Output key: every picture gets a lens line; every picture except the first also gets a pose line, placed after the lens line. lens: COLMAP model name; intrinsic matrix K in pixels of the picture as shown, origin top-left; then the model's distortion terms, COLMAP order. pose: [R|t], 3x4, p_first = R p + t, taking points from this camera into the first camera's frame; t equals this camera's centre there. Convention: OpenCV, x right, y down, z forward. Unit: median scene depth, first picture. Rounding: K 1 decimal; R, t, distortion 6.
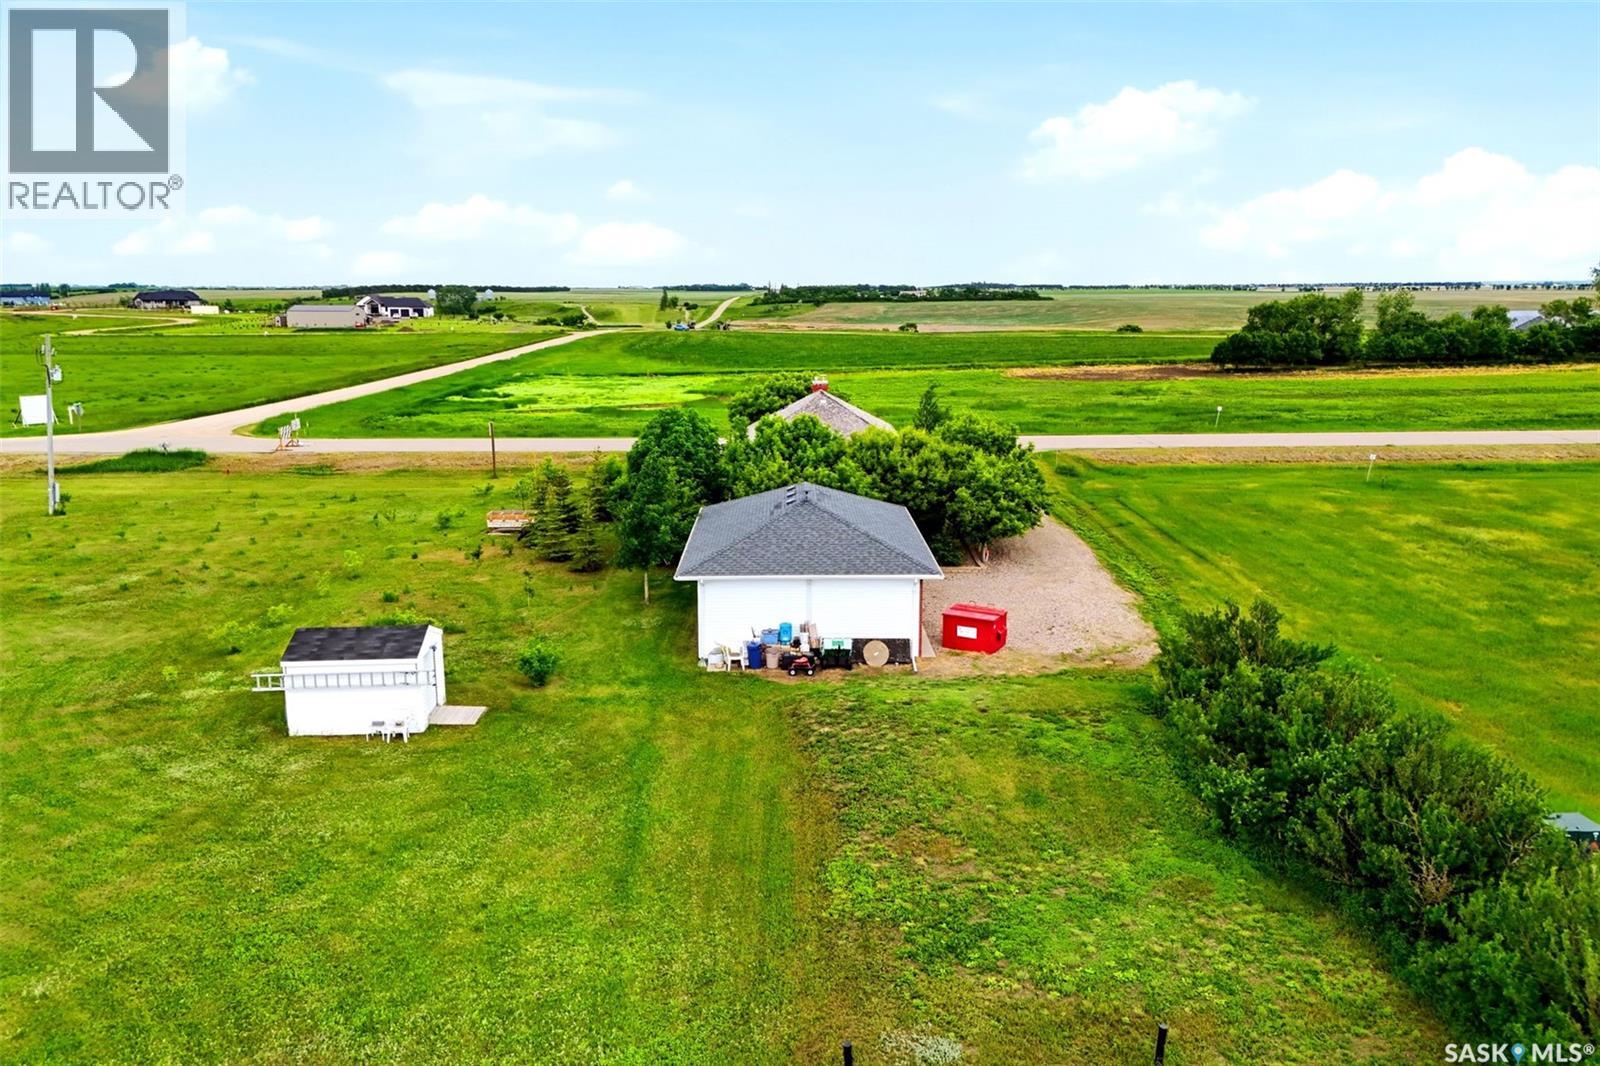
lens RADIAL K [[1186.2, 0, 800.0], [0, 1186.2, 533.0], [0, 0, 1]] dist [0.084621, -0.079499]
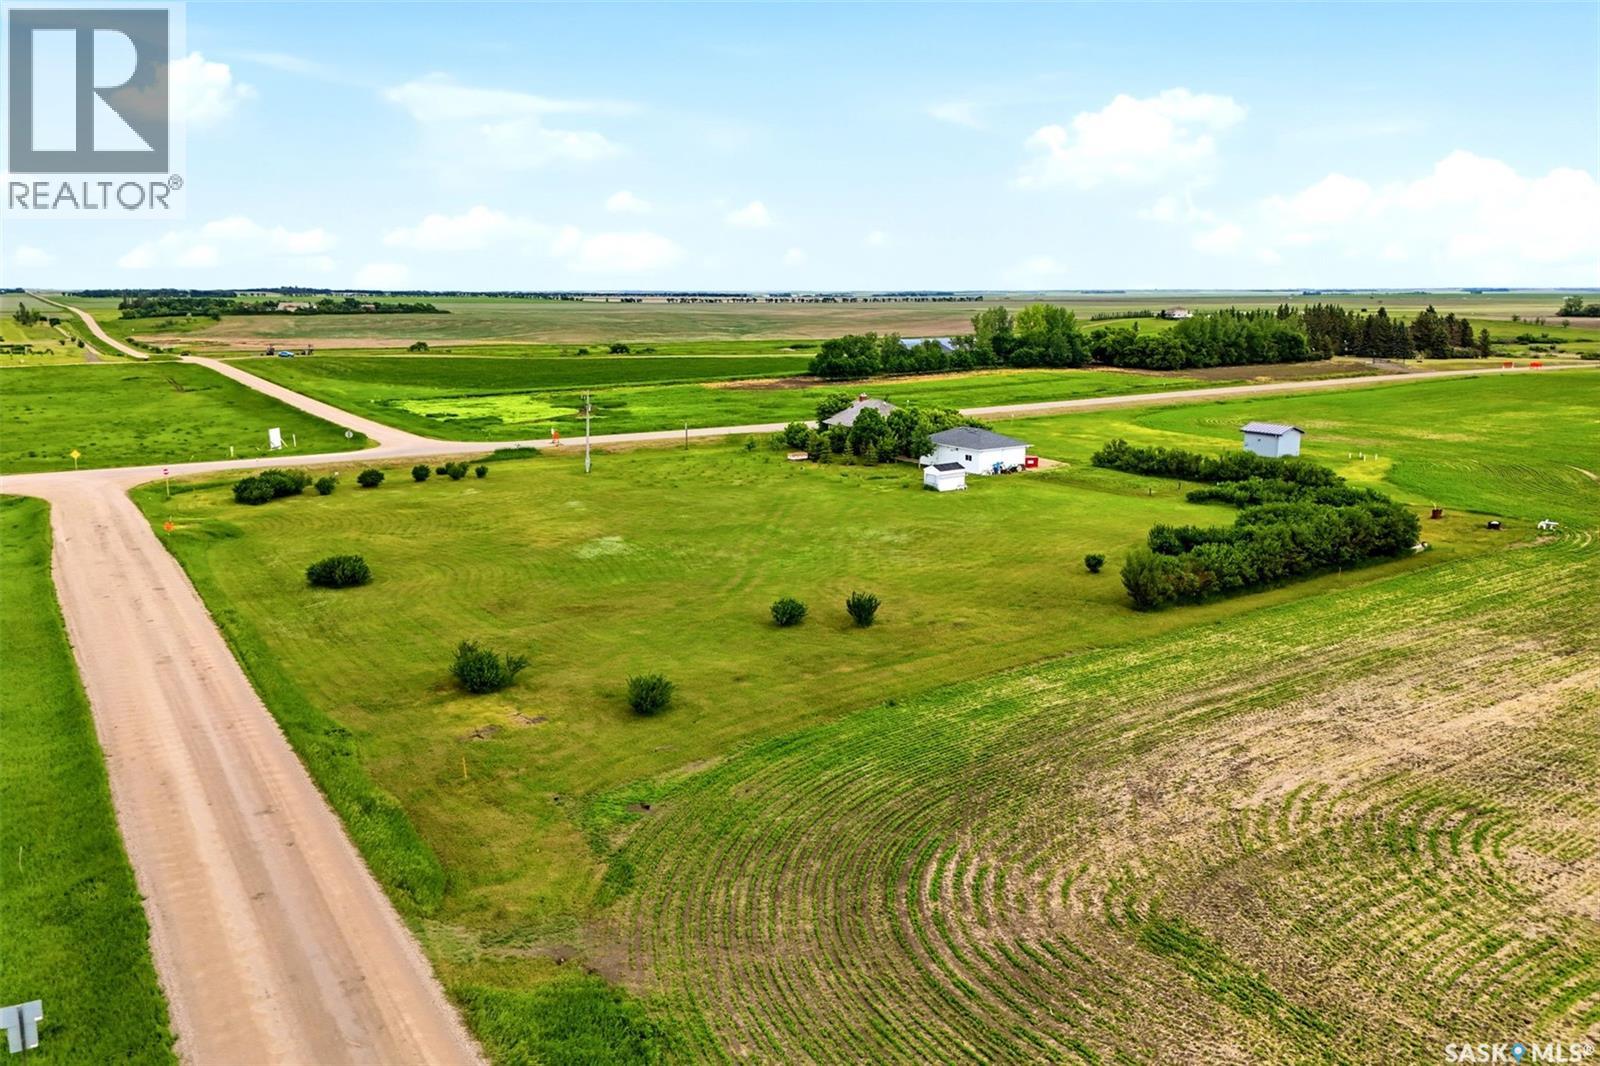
lens RADIAL K [[1146.2, 0, 800.0], [0, 1146.2, 533.0], [0, 0, 1]] dist [0.116848, -0.110701]
pose [[0.850575, -0.106854, 0.514883, -0.554055], [0.106384, 0.993857, 0.030513, 0.028484], [-0.514981, 0.028822, 0.856717, -0.396501]]
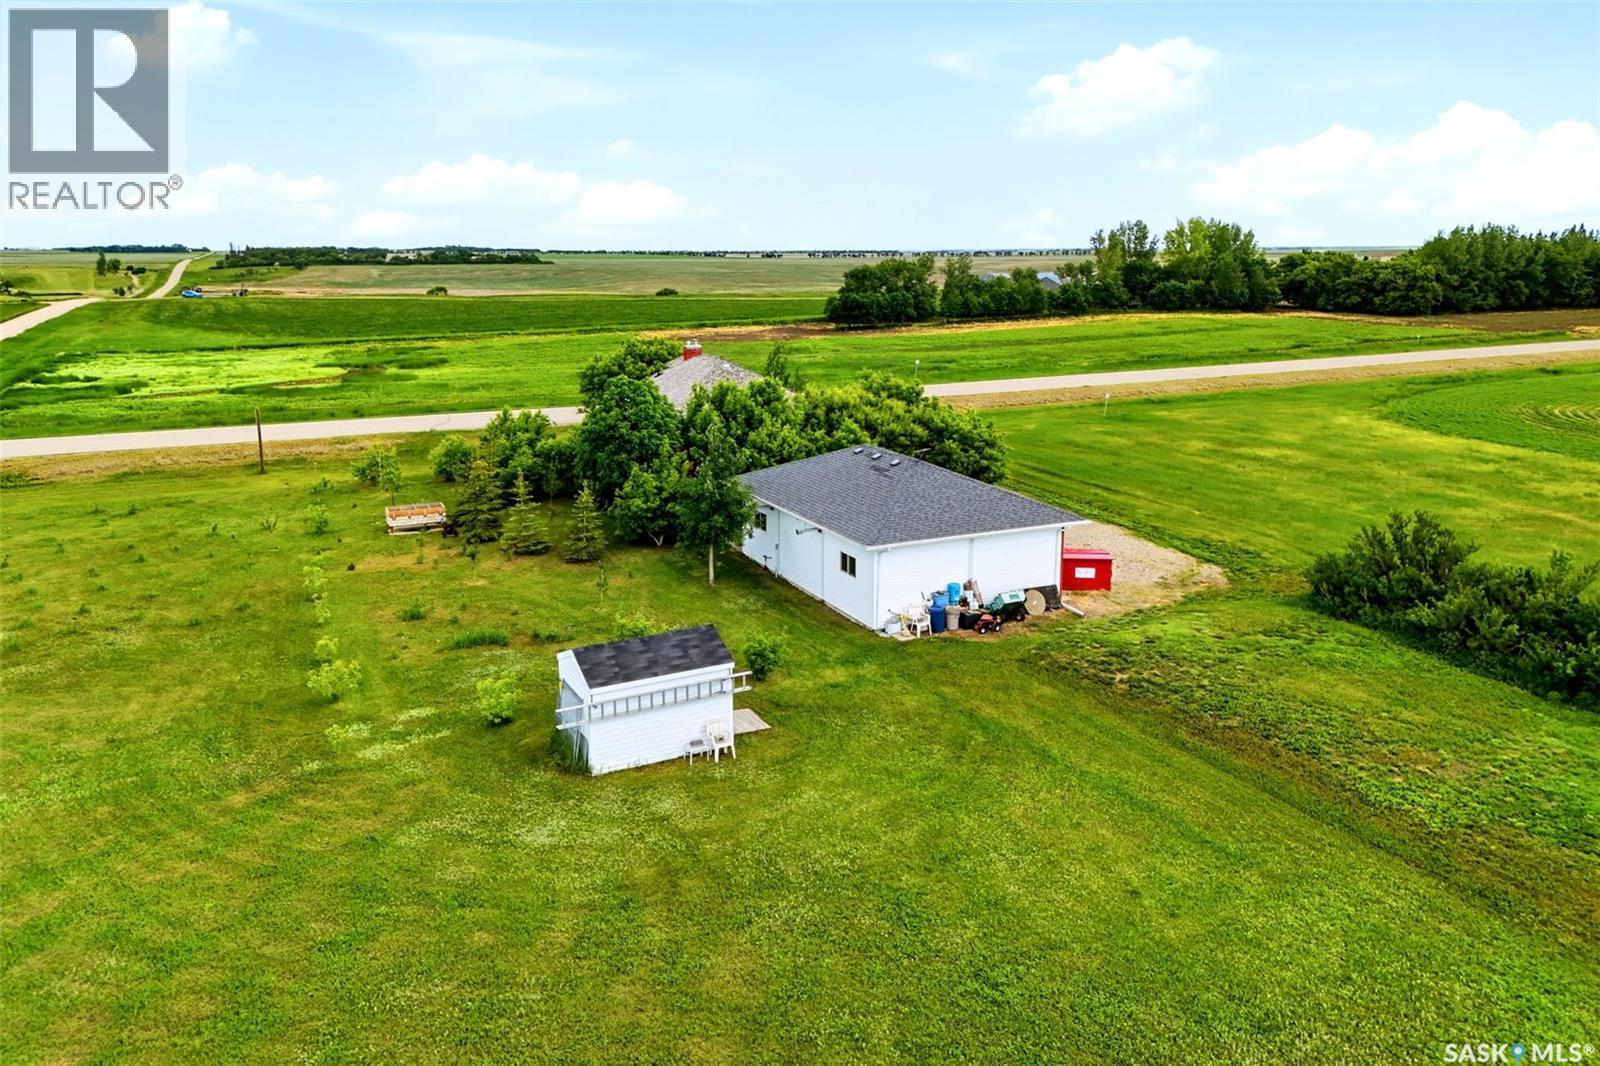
lens RADIAL K [[1179.4, 0, 809.7], [0, 1179.4, 485.1], [0, 0, 1]] dist [0.106085, -0.125241]
pose [[0.908473, -0.082487, 0.409722, -0.122876], [0.086150, 0.996236, 0.009547, -0.006120], [-0.408968, 0.026624, 0.912160, 0.033250]]
